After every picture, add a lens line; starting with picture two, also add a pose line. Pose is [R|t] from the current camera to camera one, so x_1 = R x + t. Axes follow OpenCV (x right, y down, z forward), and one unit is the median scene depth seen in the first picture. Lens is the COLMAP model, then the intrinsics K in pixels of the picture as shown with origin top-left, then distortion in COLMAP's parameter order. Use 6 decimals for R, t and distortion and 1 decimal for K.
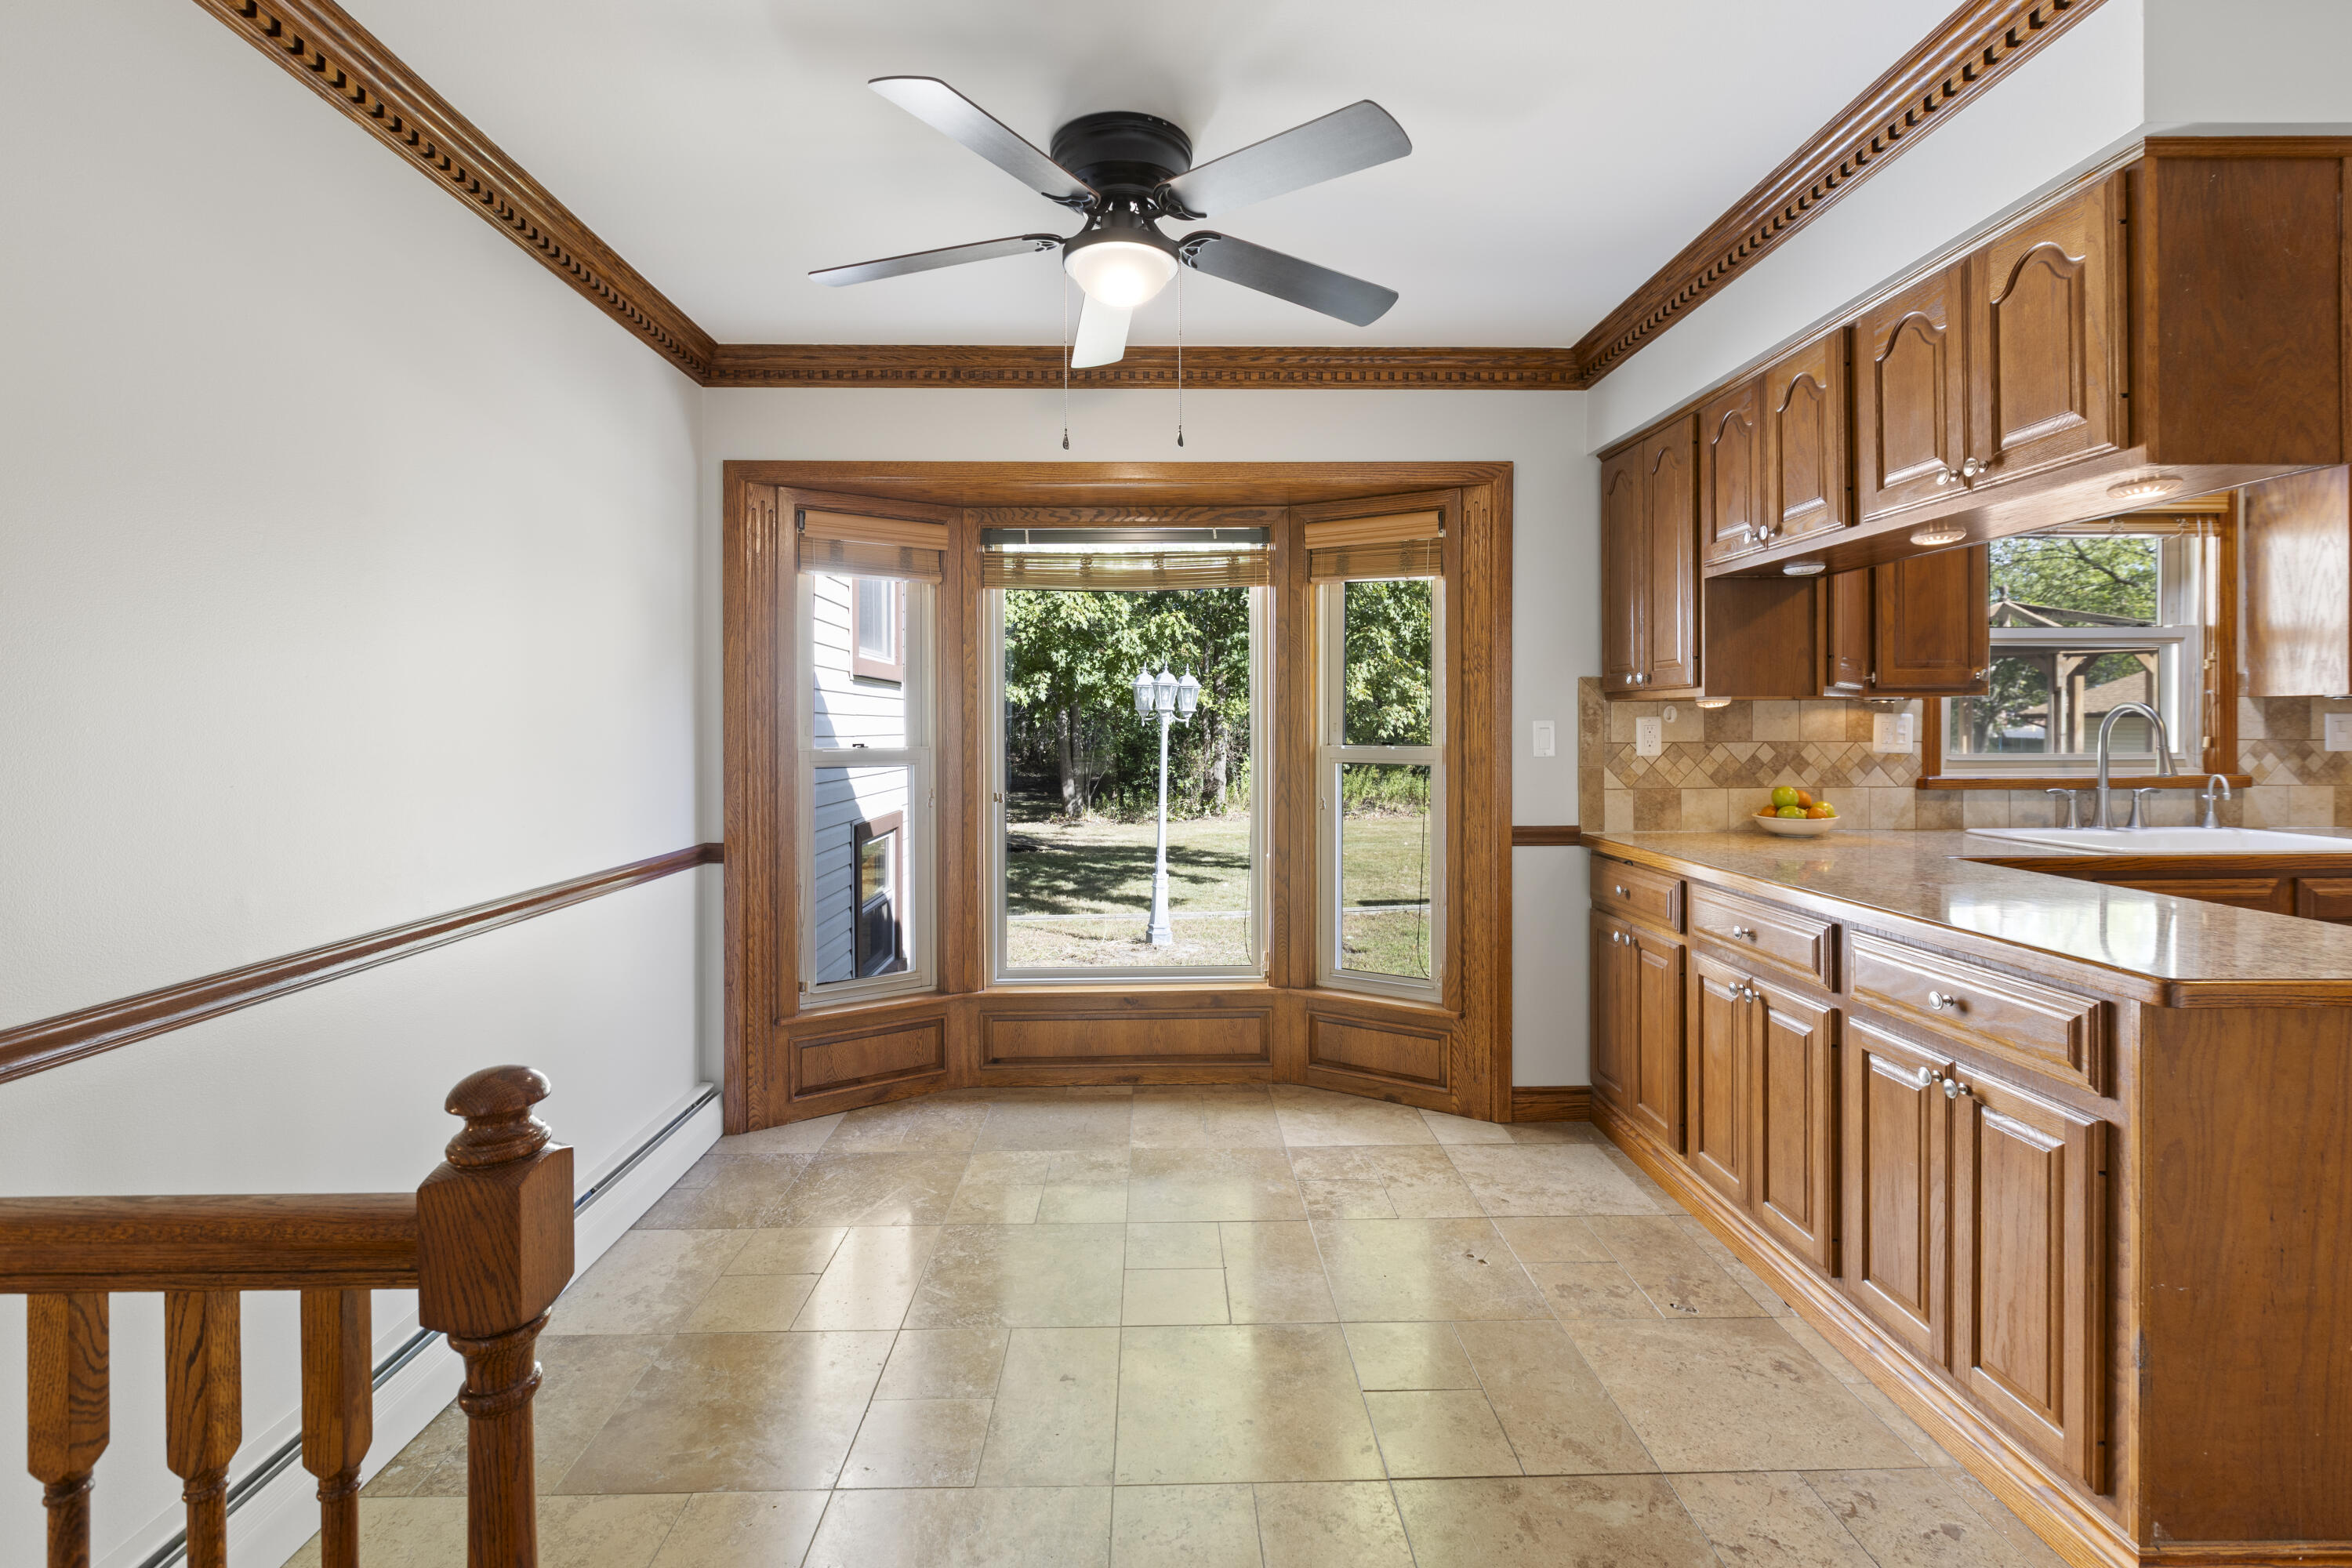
lens RADIAL K [[1070.0, 0, 1192.3], [0, 1070.0, 732.4], [0, 0, 1]] dist [0.003559, -0.000844]
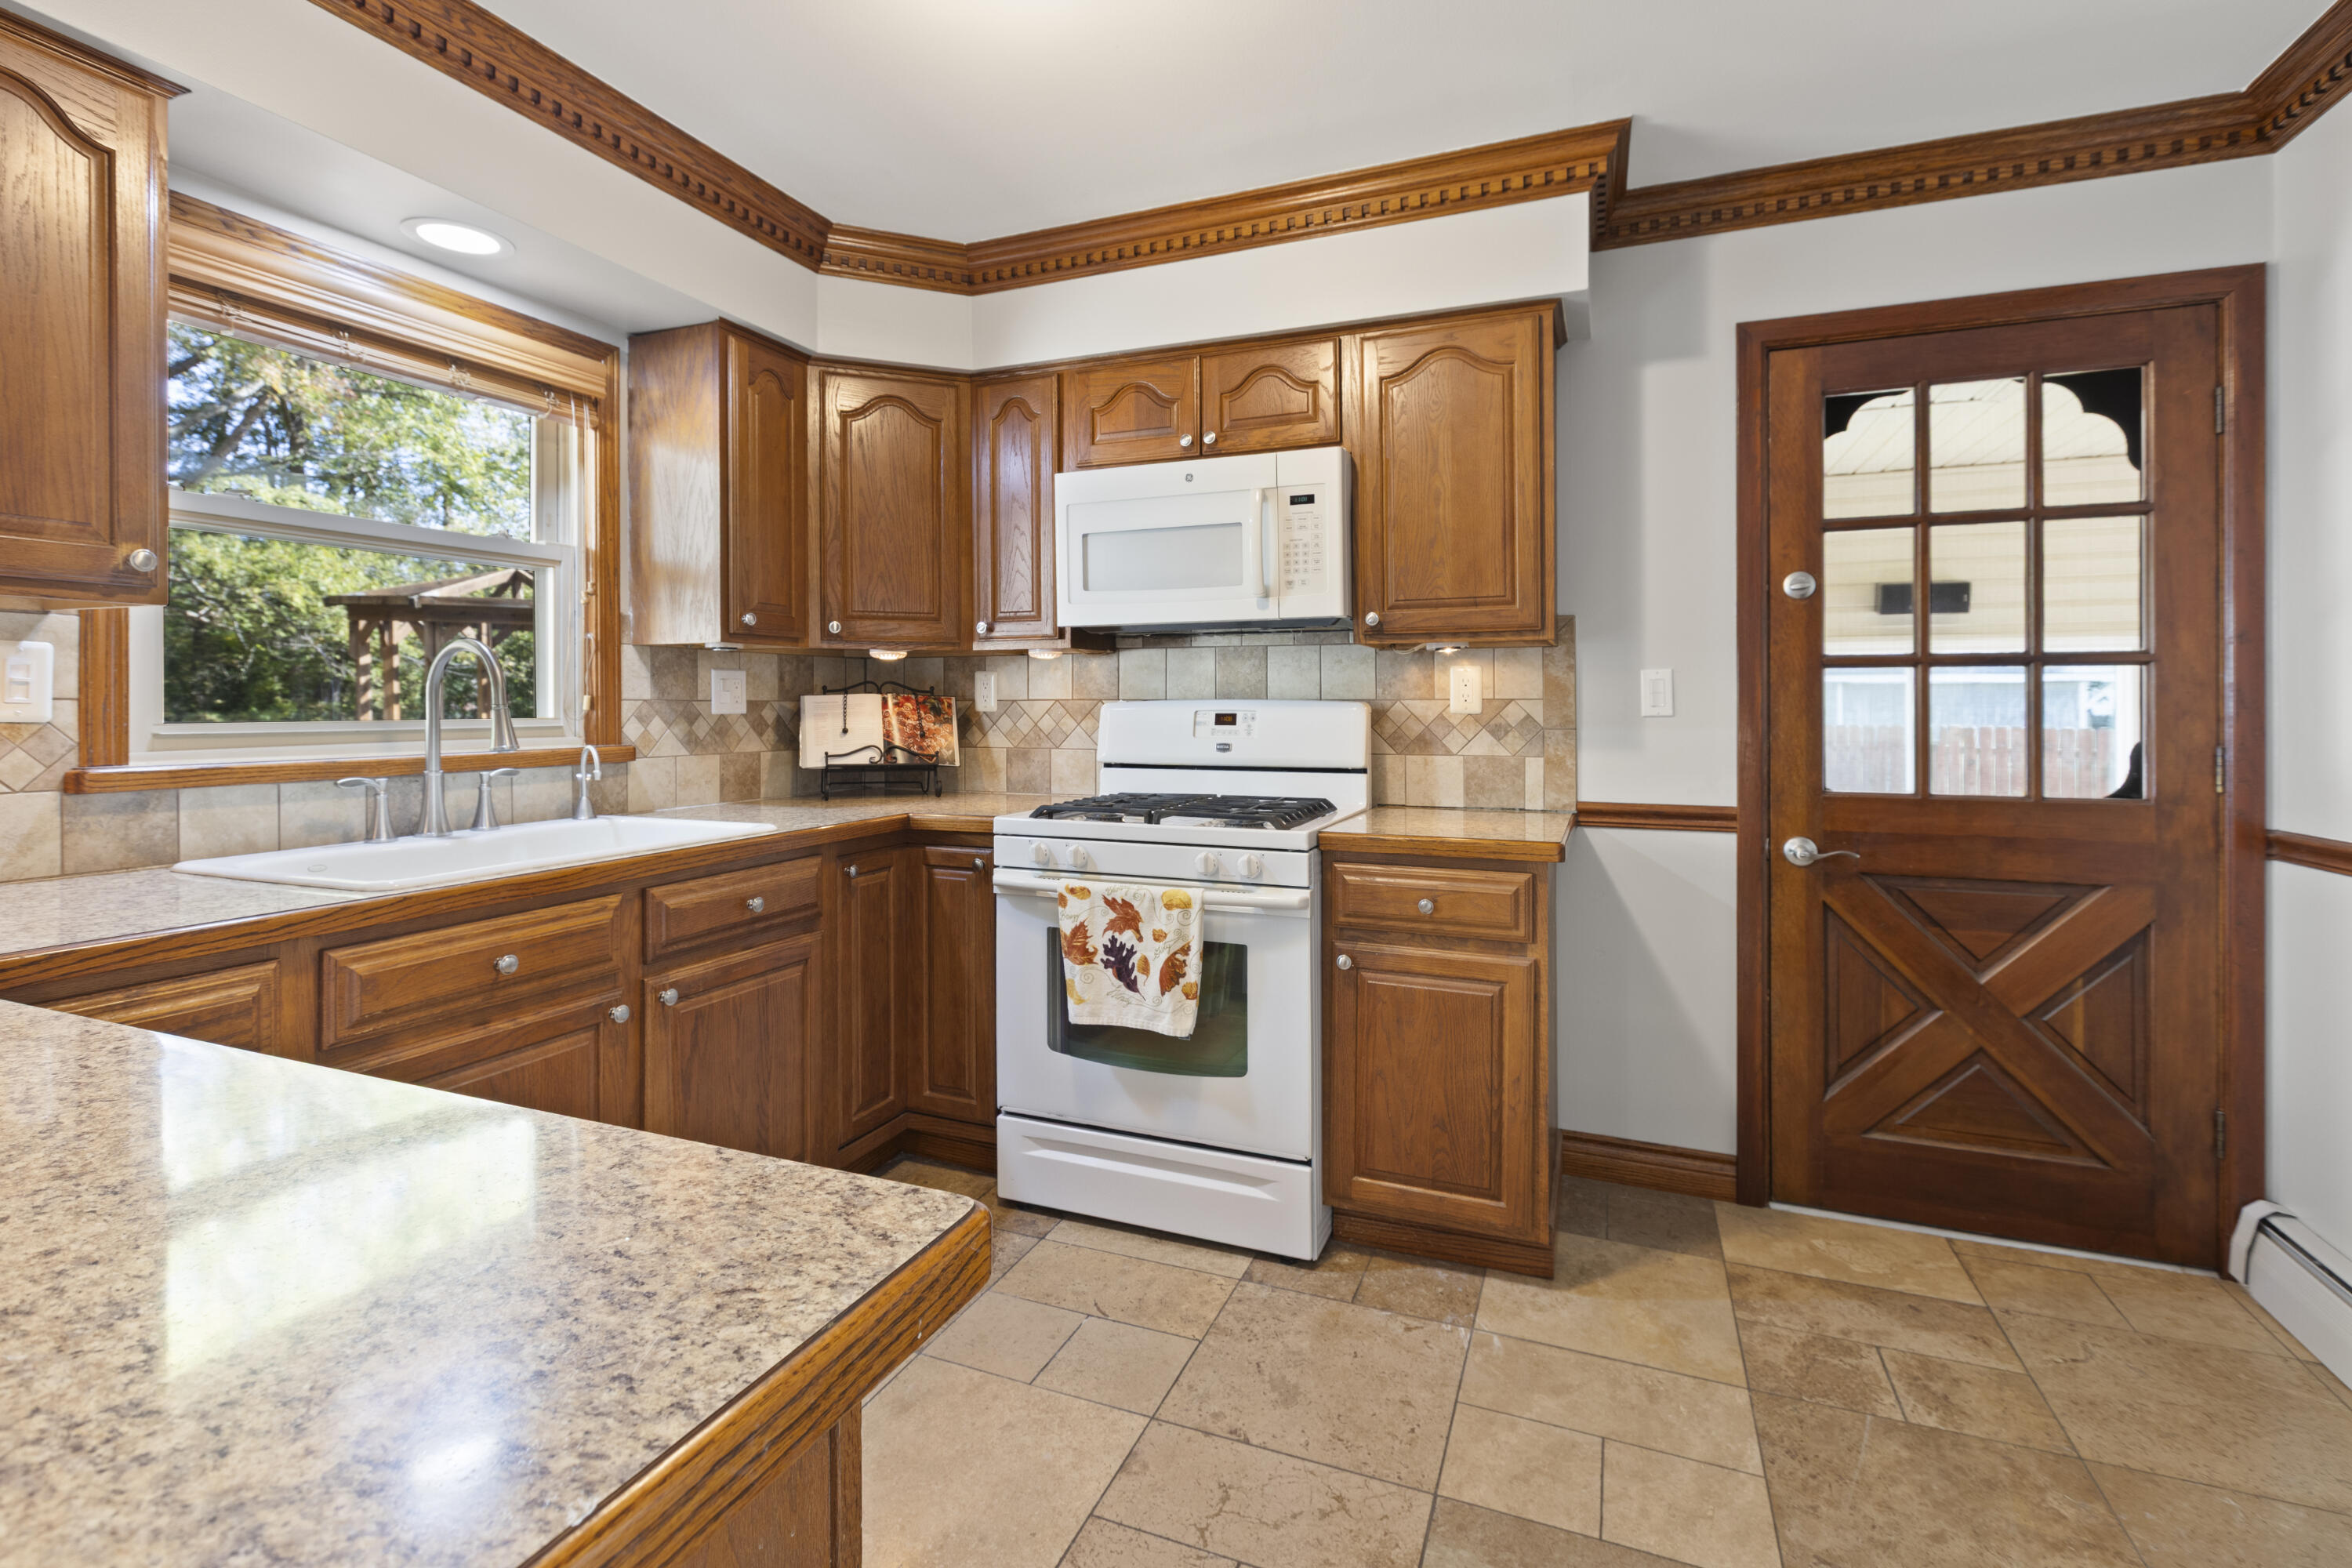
lens RADIAL K [[1070.0, 0, 1138.1], [0, 1070.0, 707.2], [0, 0, 1]] dist [0.003559, -0.000844]
pose [[0.430008, 0.000373, 0.902825, 0.441171], [0.006127, 0.999976, -0.003332, 0.017104], [-0.902804, 0.006965, 0.429995, 0.334697]]
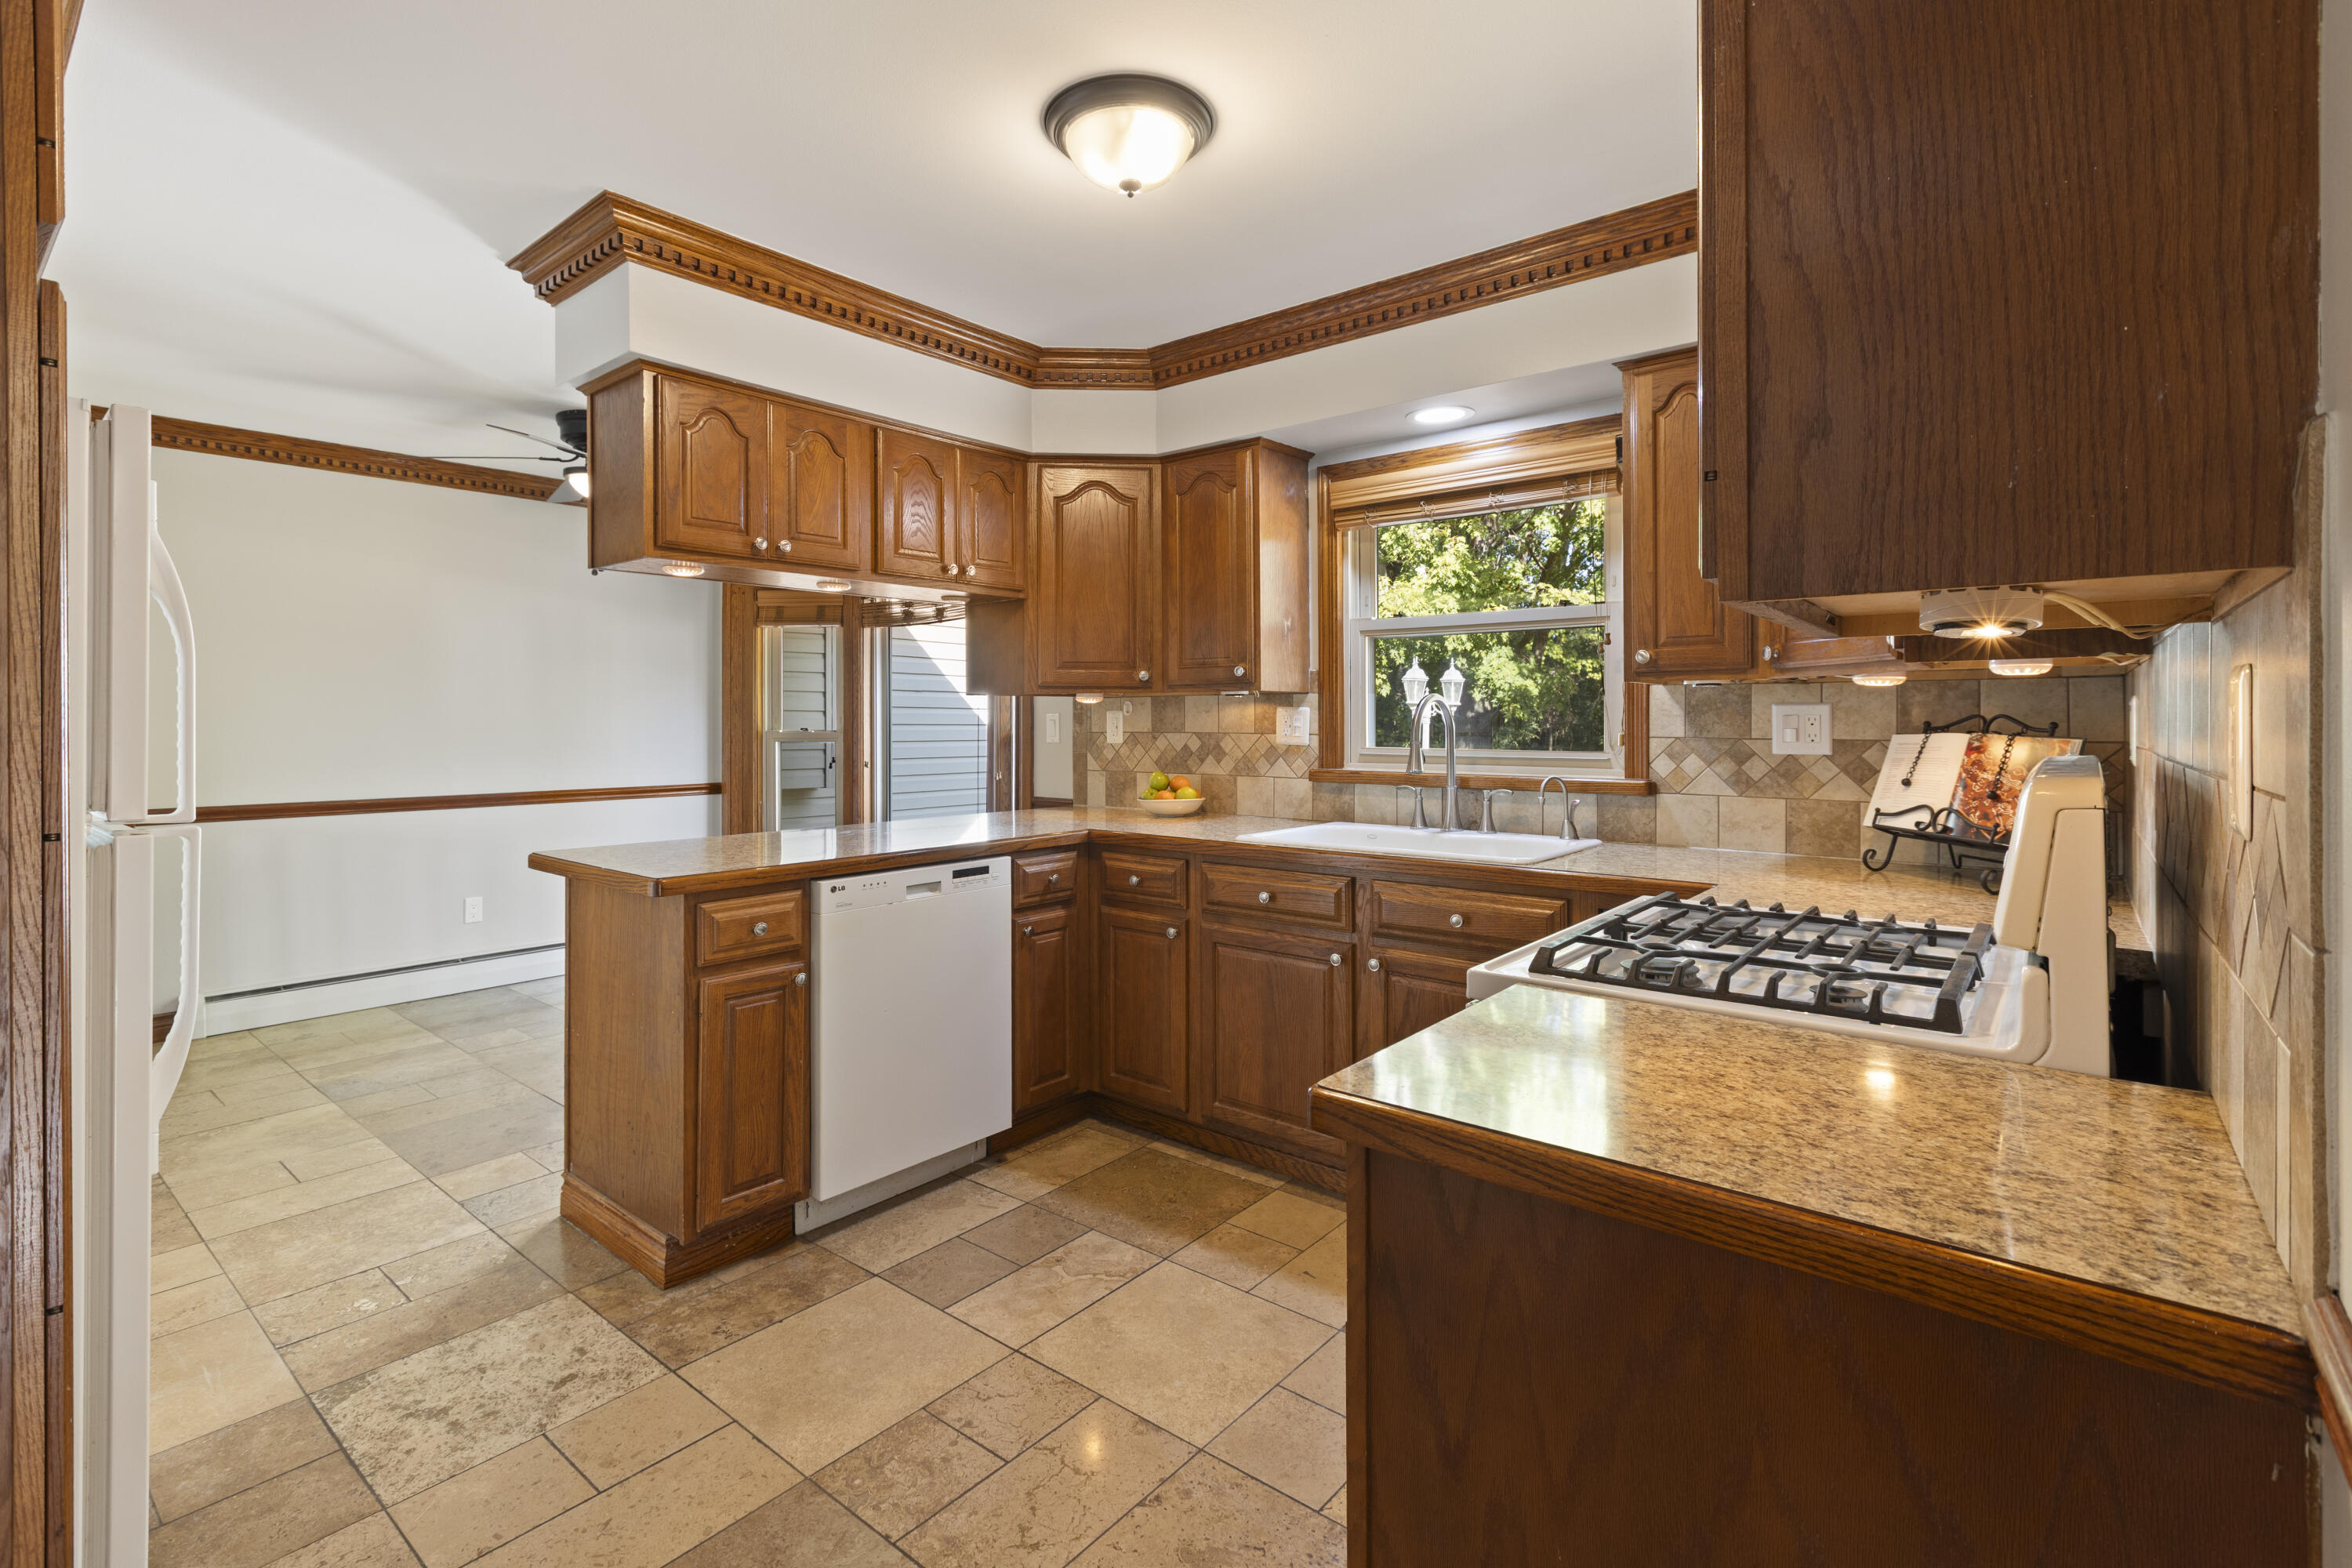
lens RADIAL K [[1070.0, 0, 1181.1], [0, 1070.0, 713.9], [0, 0, 1]] dist [0.003559, -0.000844]
pose [[0.757261, 0.000165, -0.653112, 1.248350], [-0.006875, 0.999947, -0.007720, -0.002261], [0.653076, 0.010336, 0.757222, 0.141687]]
